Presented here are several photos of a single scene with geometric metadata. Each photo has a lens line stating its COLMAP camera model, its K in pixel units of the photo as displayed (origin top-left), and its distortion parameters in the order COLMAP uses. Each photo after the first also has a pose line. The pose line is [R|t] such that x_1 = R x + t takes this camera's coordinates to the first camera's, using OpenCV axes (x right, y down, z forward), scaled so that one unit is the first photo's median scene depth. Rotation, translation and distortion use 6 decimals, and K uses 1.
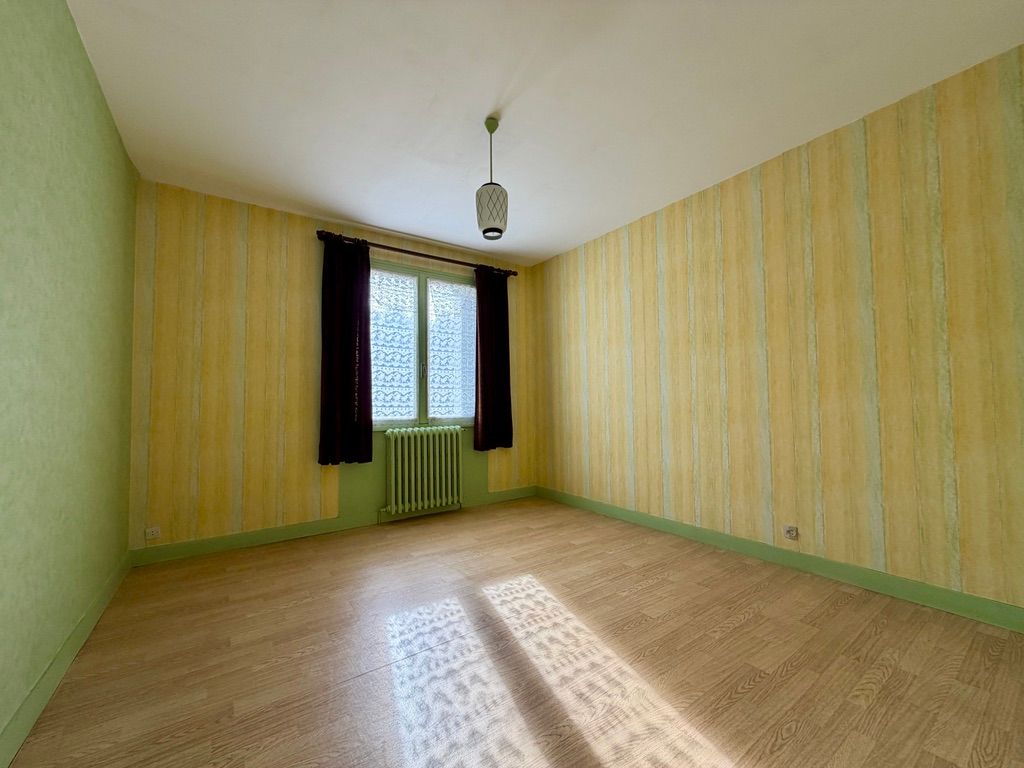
lens RADIAL K [[409.7, 0, 508.4], [0, 409.7, 384.3], [0, 0, 1]] dist [-0.000839, -0.000261]
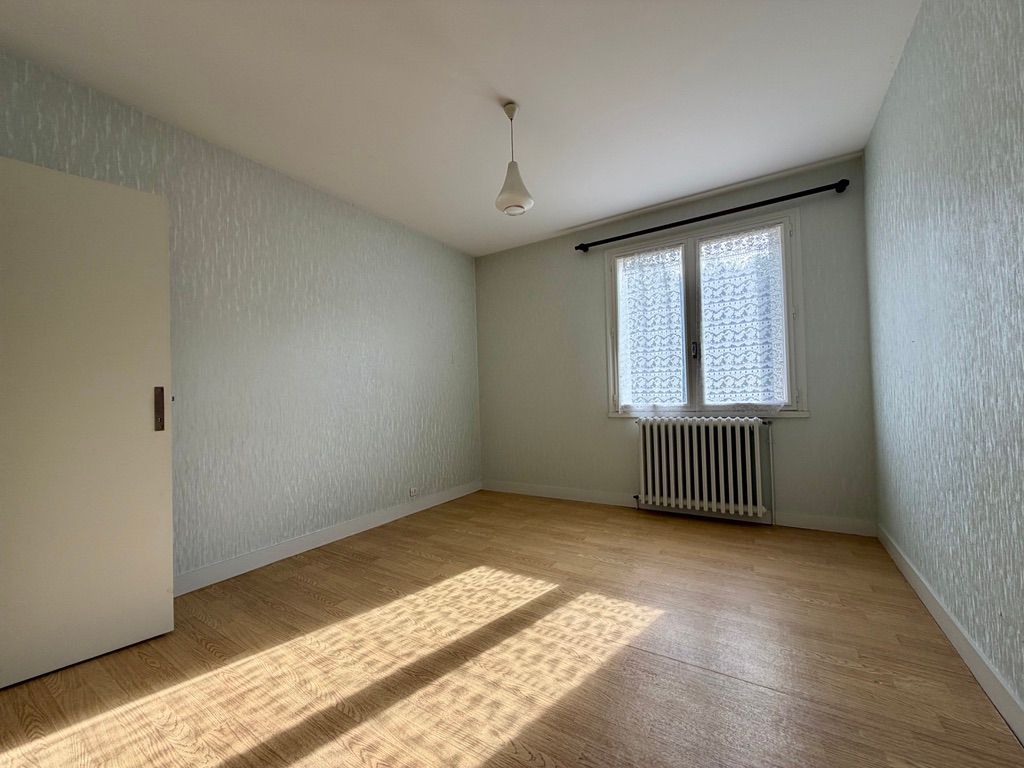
lens RADIAL K [[409.7, 0, 508.4], [0, 409.7, 384.3], [0, 0, 1]] dist [-0.000839, -0.000261]
pose [[0.399901, -0.012078, -0.916479, 0.502428], [0.054105, 0.998481, 0.010449, 0.007235], [0.914960, -0.053765, 0.399947, 0.341505]]
